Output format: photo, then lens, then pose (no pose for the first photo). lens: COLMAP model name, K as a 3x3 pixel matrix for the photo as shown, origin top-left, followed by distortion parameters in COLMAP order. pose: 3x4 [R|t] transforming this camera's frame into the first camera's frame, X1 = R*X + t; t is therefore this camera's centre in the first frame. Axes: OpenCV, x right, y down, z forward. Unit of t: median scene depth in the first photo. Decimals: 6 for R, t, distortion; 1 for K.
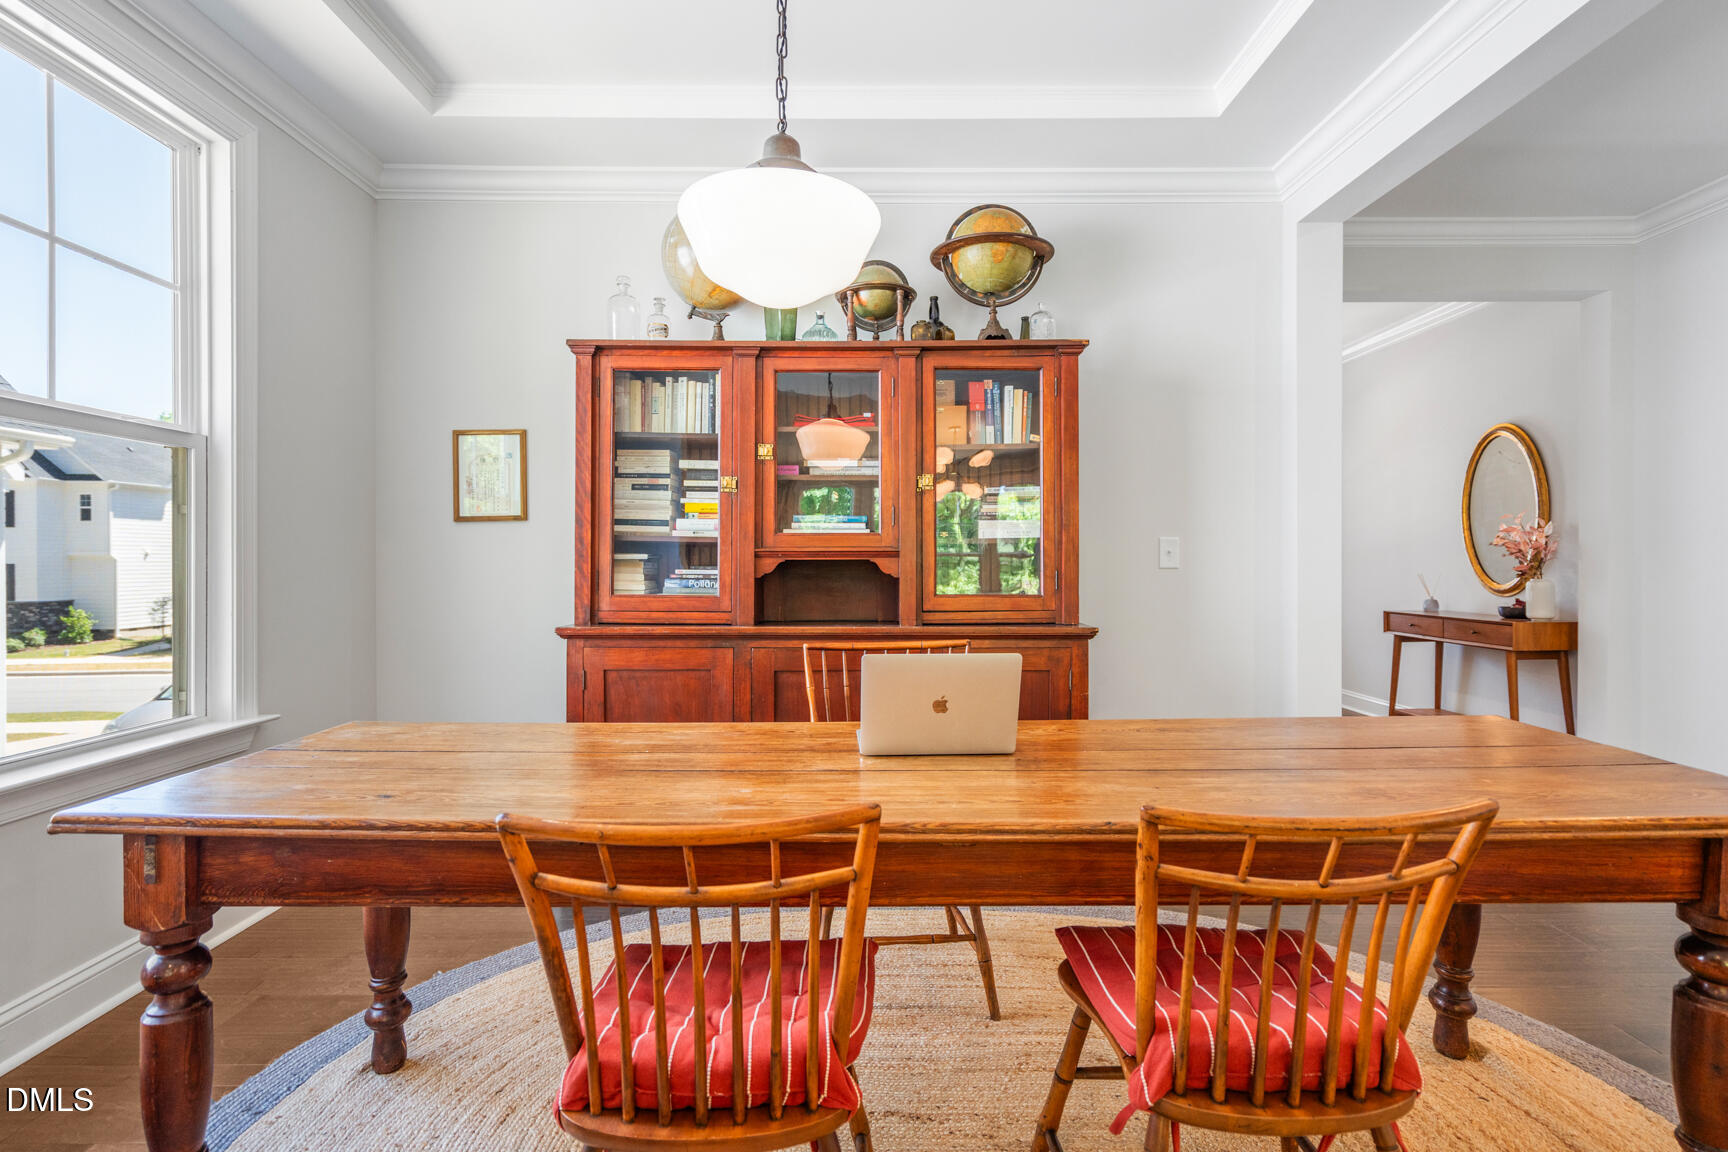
lens RADIAL K [[845.0, 0, 865.6], [0, 845.0, 552.7], [0, 0, 1]] dist [0.002610, 0.000151]
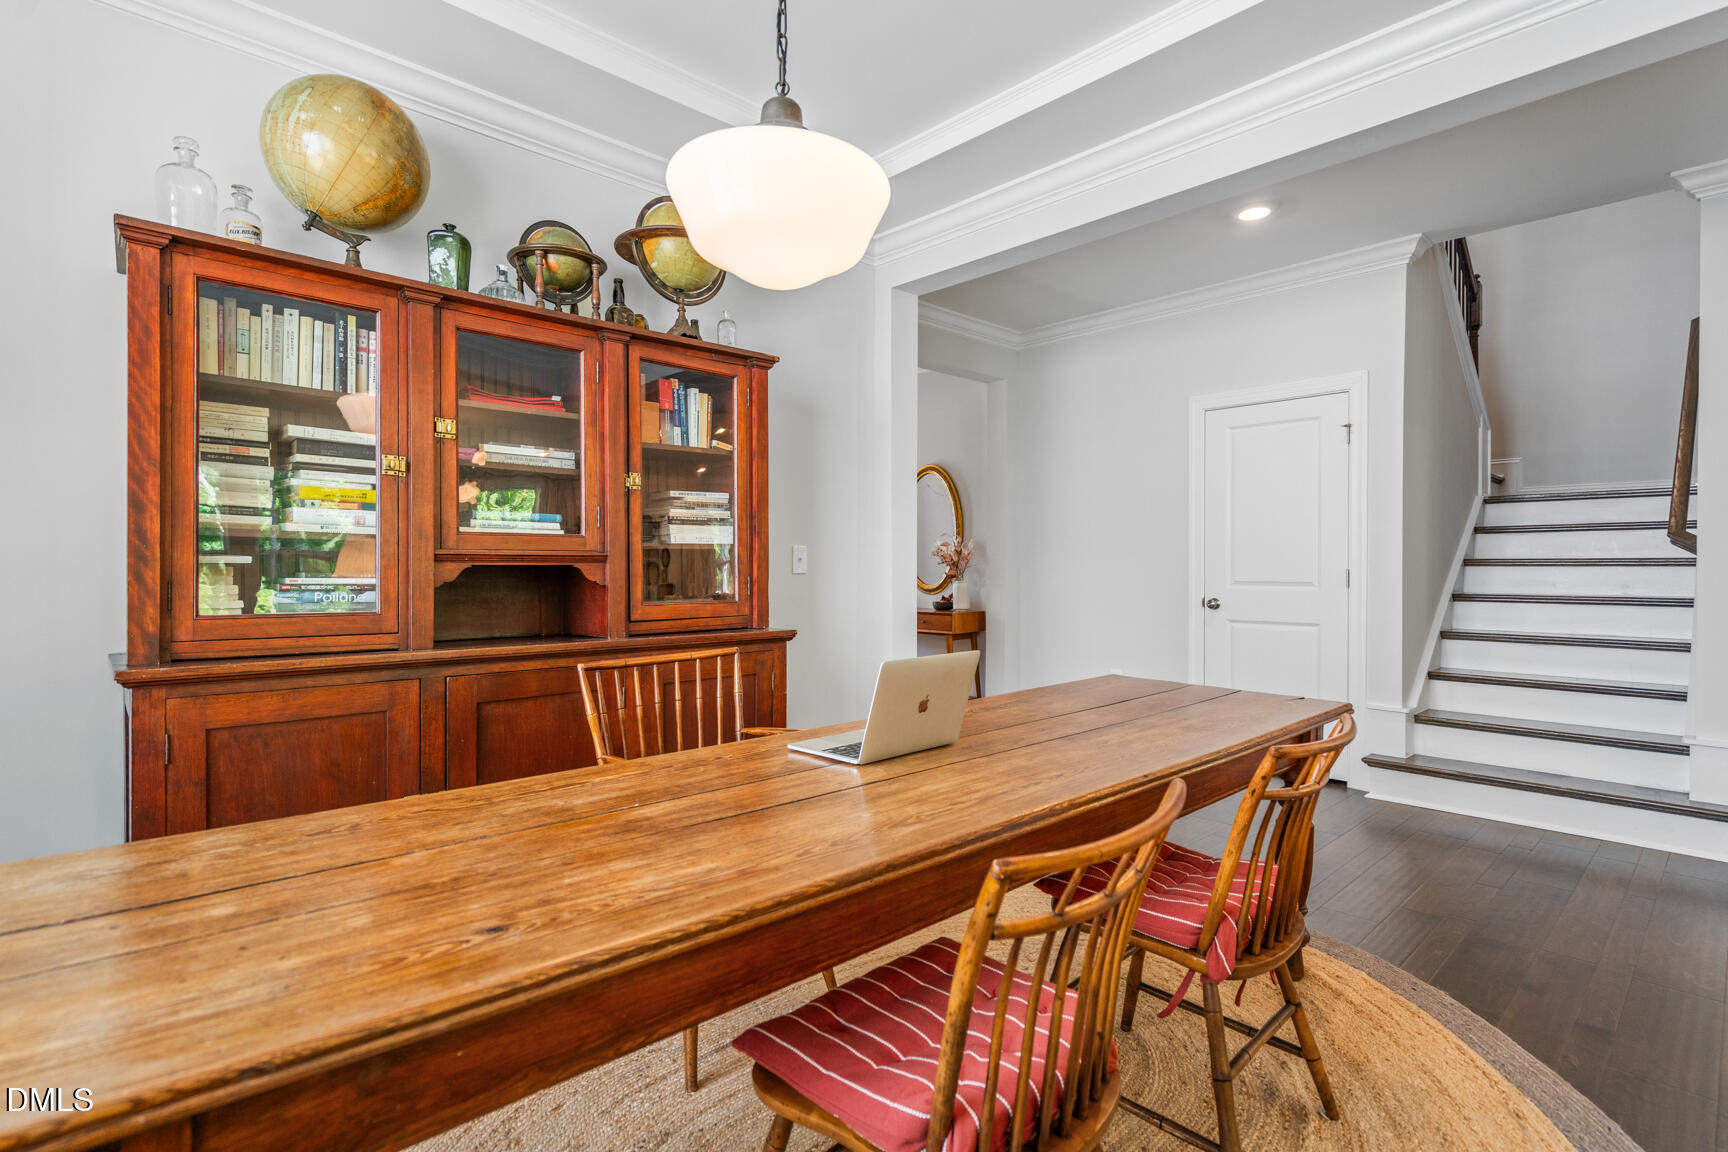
lens RADIAL K [[845.0, 0, 865.6], [0, 845.0, 552.7], [0, 0, 1]] dist [0.002610, 0.000151]
pose [[0.732766, 0.013267, 0.680351, -0.360688], [-0.007973, 0.999909, -0.010911, 0.002735], [-0.680434, 0.002571, 0.732805, 0.151368]]
